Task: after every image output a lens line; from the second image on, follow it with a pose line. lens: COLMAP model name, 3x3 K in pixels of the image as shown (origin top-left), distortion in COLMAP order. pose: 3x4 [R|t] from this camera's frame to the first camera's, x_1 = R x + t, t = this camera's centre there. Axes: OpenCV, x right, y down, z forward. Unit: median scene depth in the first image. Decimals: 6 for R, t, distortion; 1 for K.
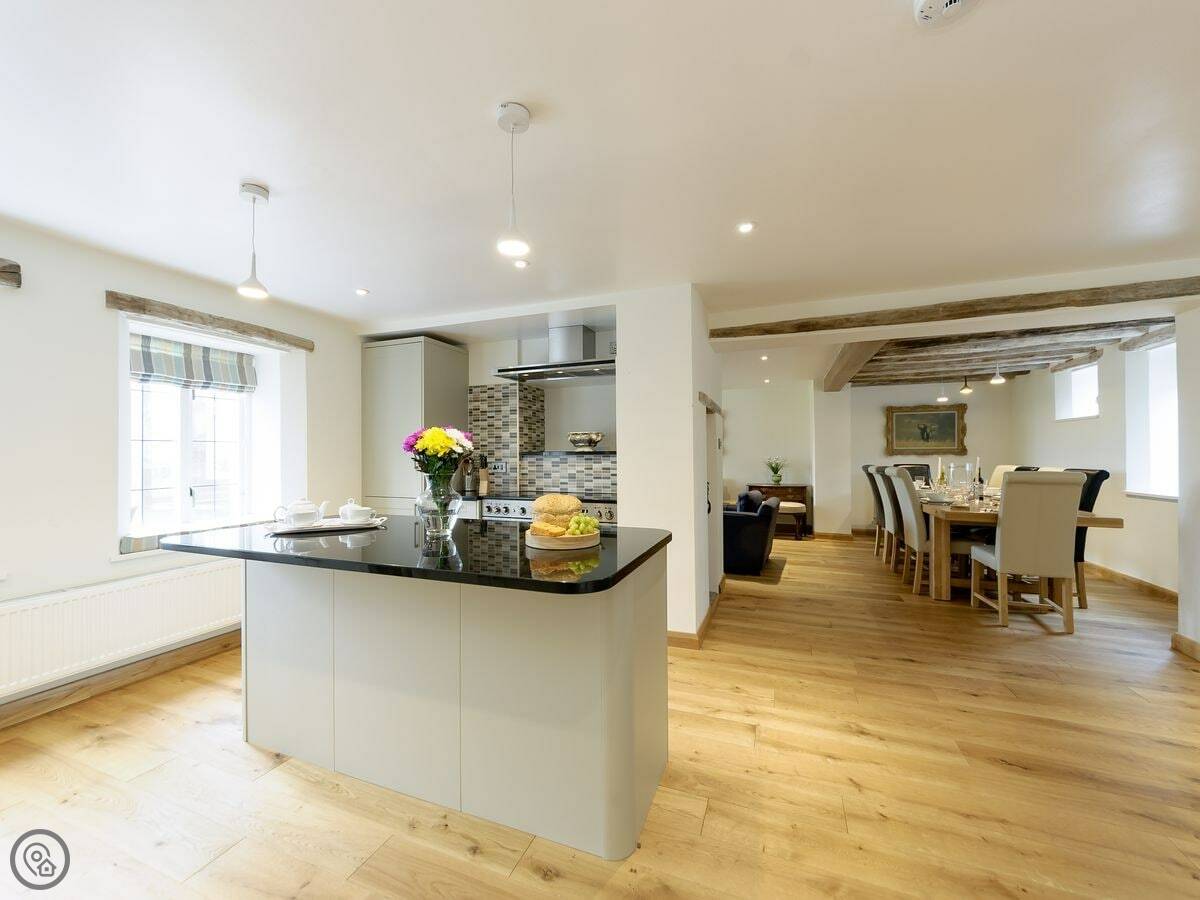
lens RADIAL K [[478.6, 0, 600.7], [0, 478.6, 451.2], [0, 0, 1]] dist [-0.001984, -0.000481]
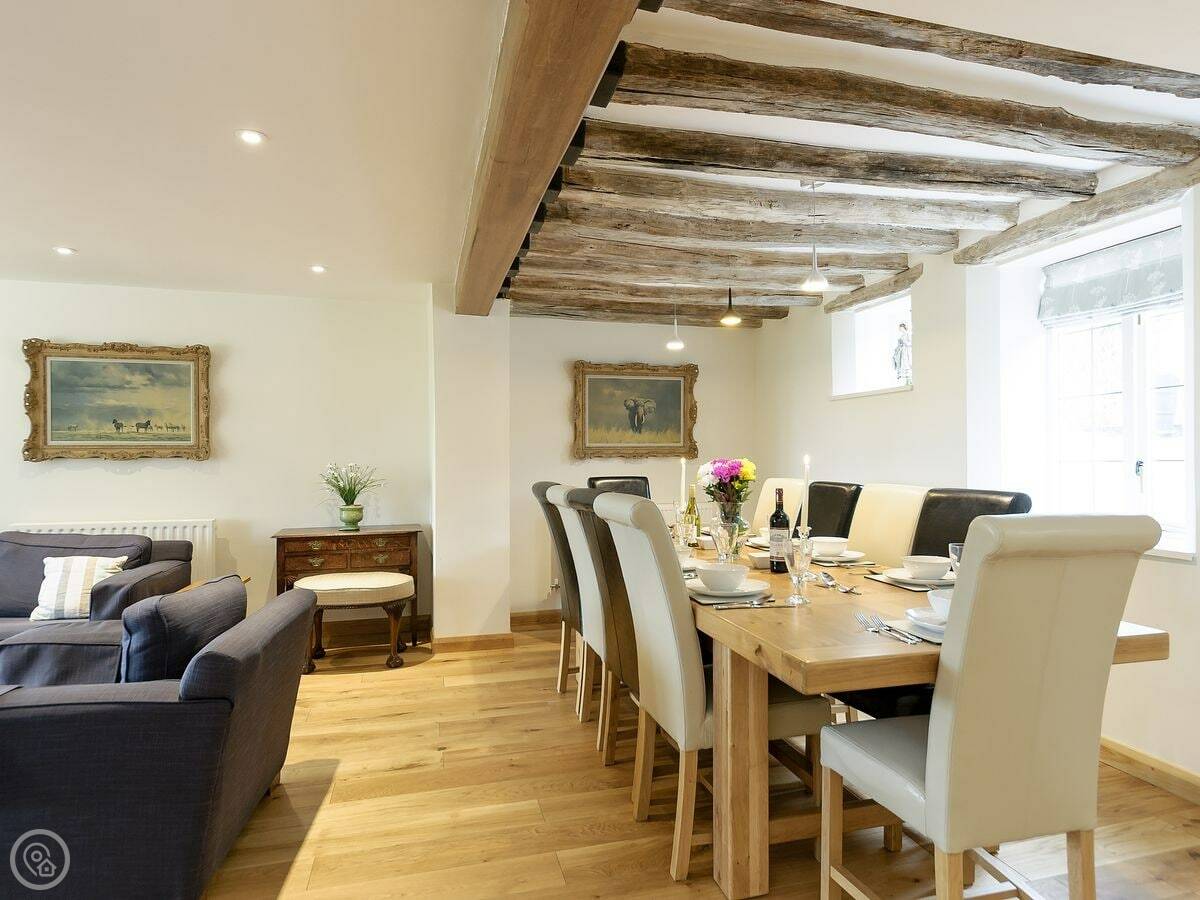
lens RADIAL K [[684.8, 0, 600.5], [0, 684.8, 450.6], [0, 0, 1]] dist [0.001616, 0.000322]
pose [[0.820657, 0.003287, 0.571411, 0.224706], [-0.002285, 0.999994, -0.002471, 0.001873], [-0.571416, 0.000722, 0.820660, 0.421974]]
